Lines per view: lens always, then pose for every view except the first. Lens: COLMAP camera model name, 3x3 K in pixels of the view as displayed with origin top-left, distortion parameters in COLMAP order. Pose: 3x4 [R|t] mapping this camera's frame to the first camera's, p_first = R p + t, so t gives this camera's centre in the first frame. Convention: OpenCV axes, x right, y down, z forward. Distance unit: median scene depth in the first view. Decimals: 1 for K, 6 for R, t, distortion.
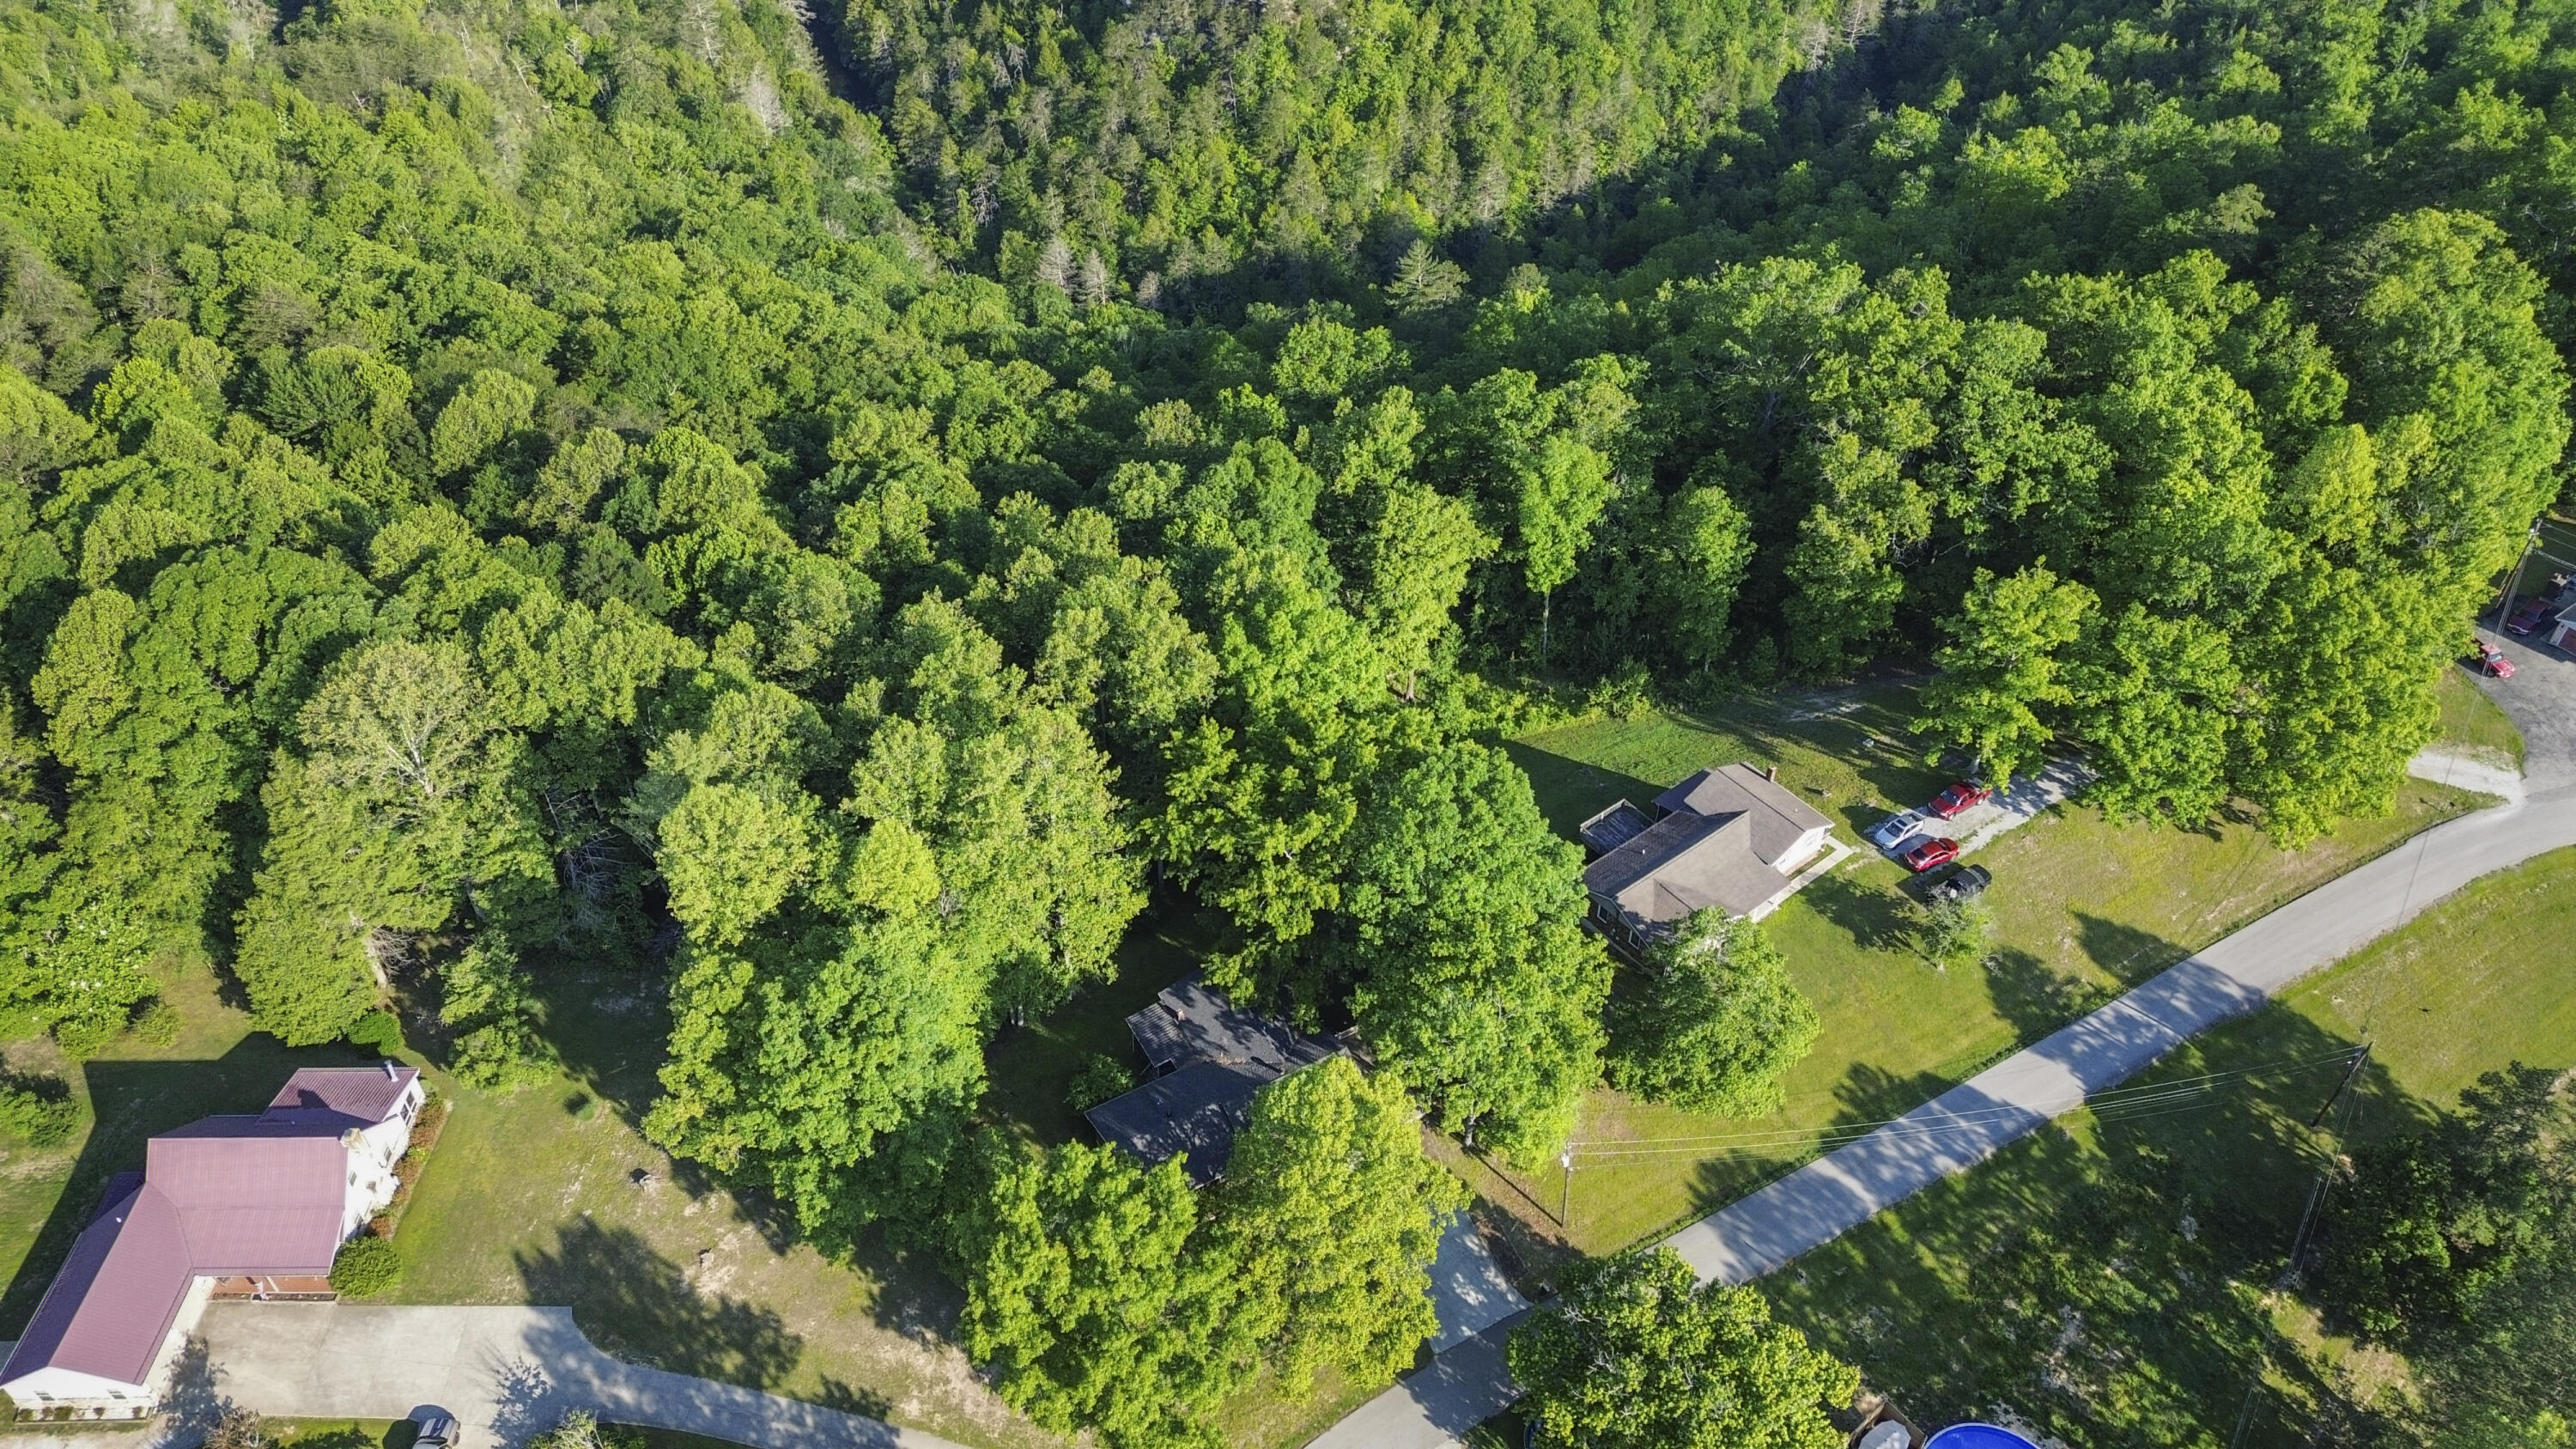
lens RADIAL K [[1894.3, 0, 1267.6], [0, 1894.3, 625.7], [0, 0, 1]] dist [0.084467, -0.123831]
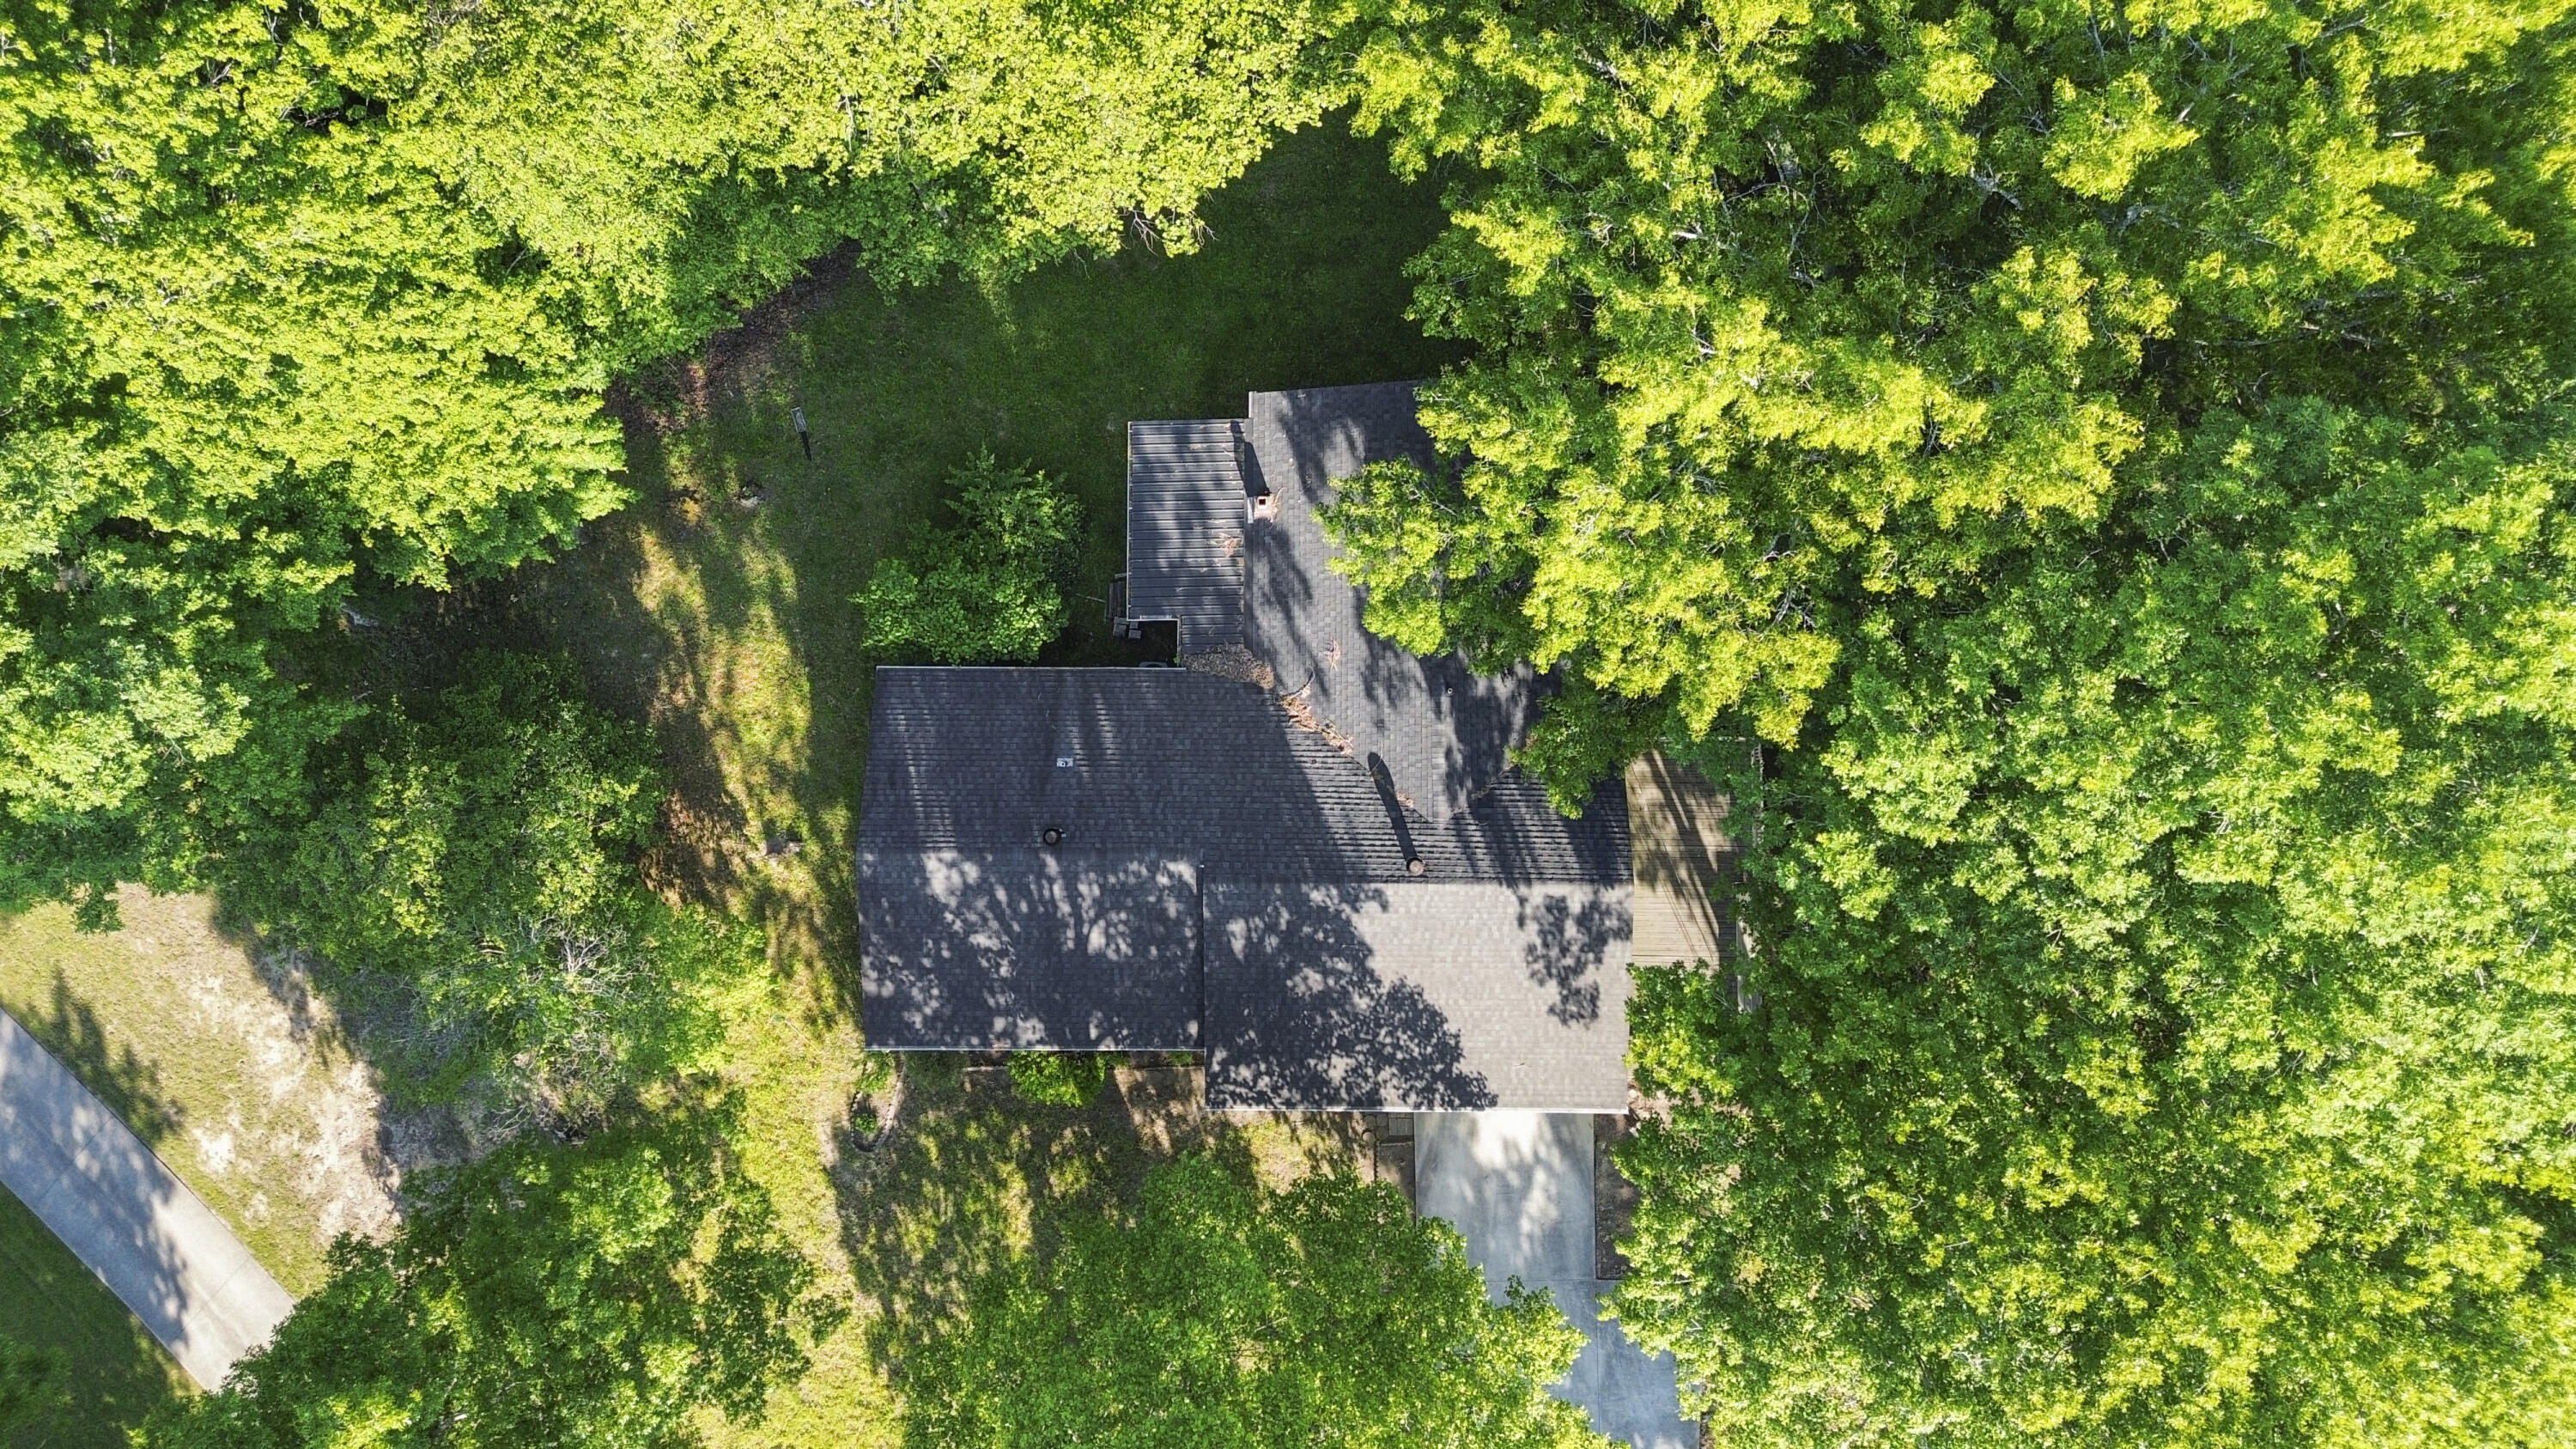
lens RADIAL K [[1844.9, 0, 1288.0], [0, 1844.9, 724.5], [0, 0, 1]] dist [0.074752, -0.003460]
pose [[0.877912, 0.476138, -0.050621, -0.007015], [-0.300982, 0.630976, 0.715038, -0.003716], [0.372398, -0.612504, 0.697251, 0.699565]]
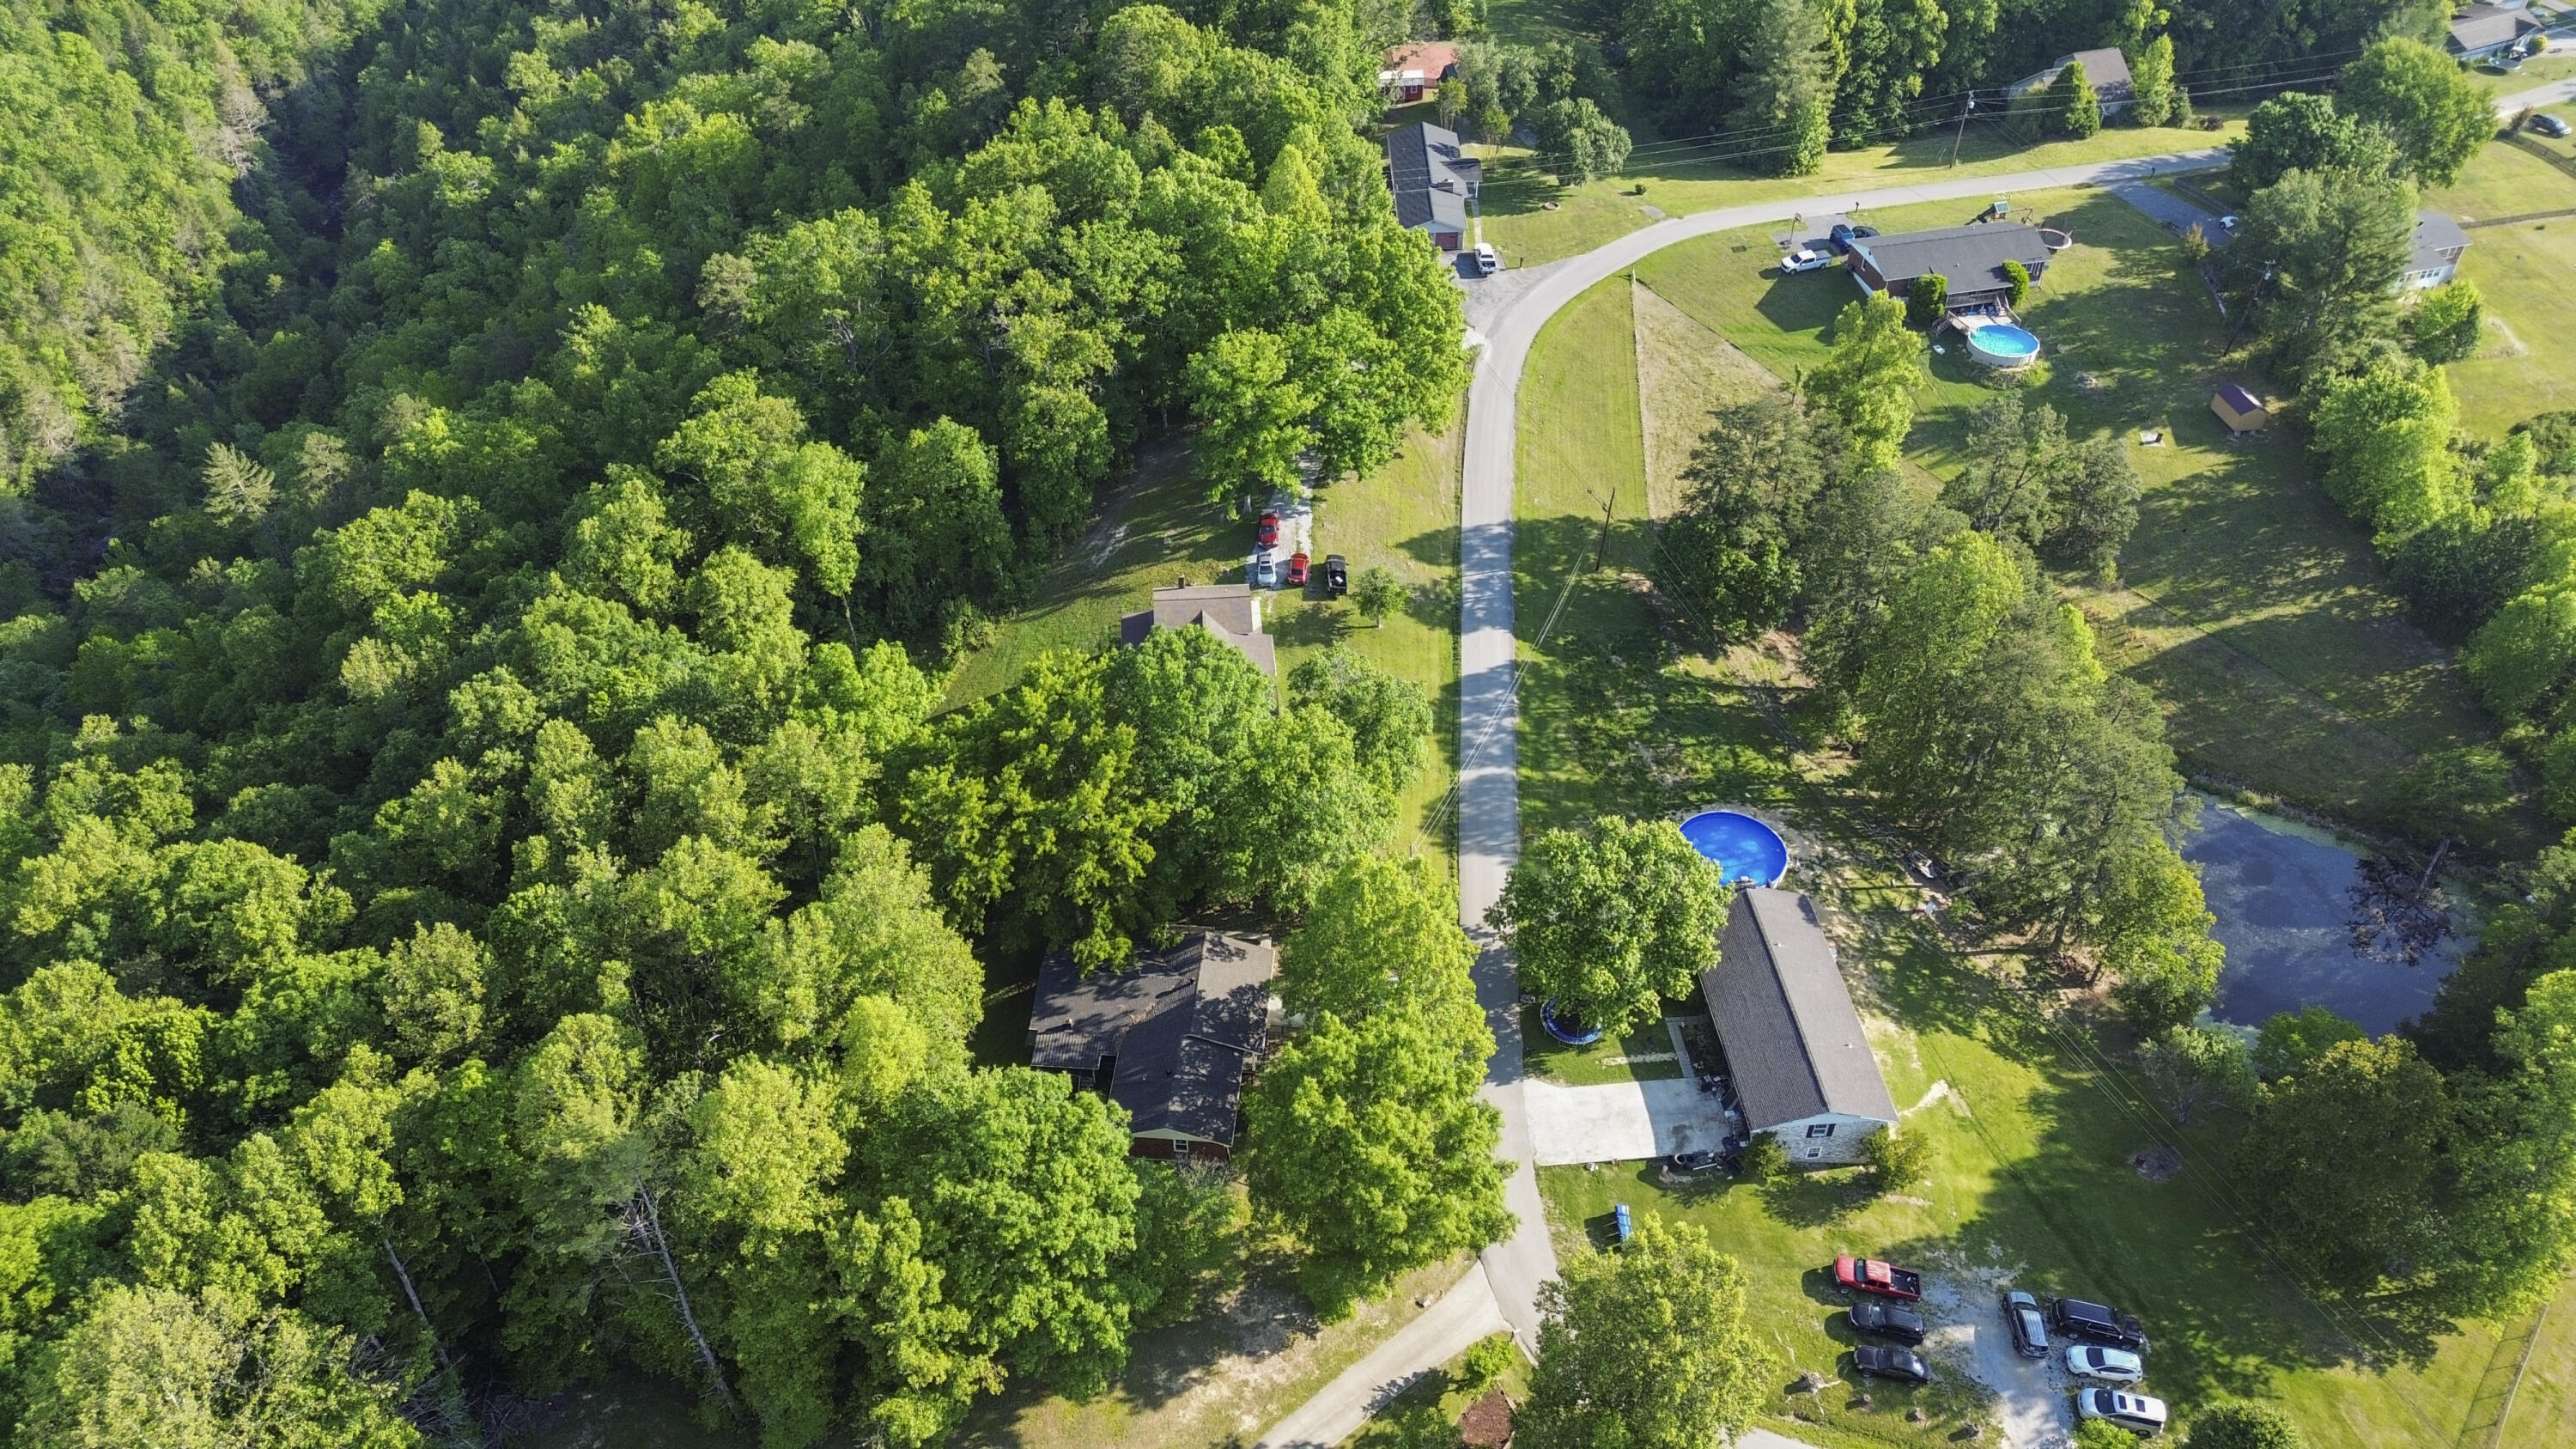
lens RADIAL K [[1844.9, 0, 1288.0], [0, 1844.9, 724.5], [0, 0, 1]] dist [0.074752, -0.003460]
pose [[0.546571, -0.544420, 0.636291, -0.486346], [0.525792, 0.814494, 0.245240, -0.097832], [-0.651768, 0.200516, 0.731431, 0.159133]]
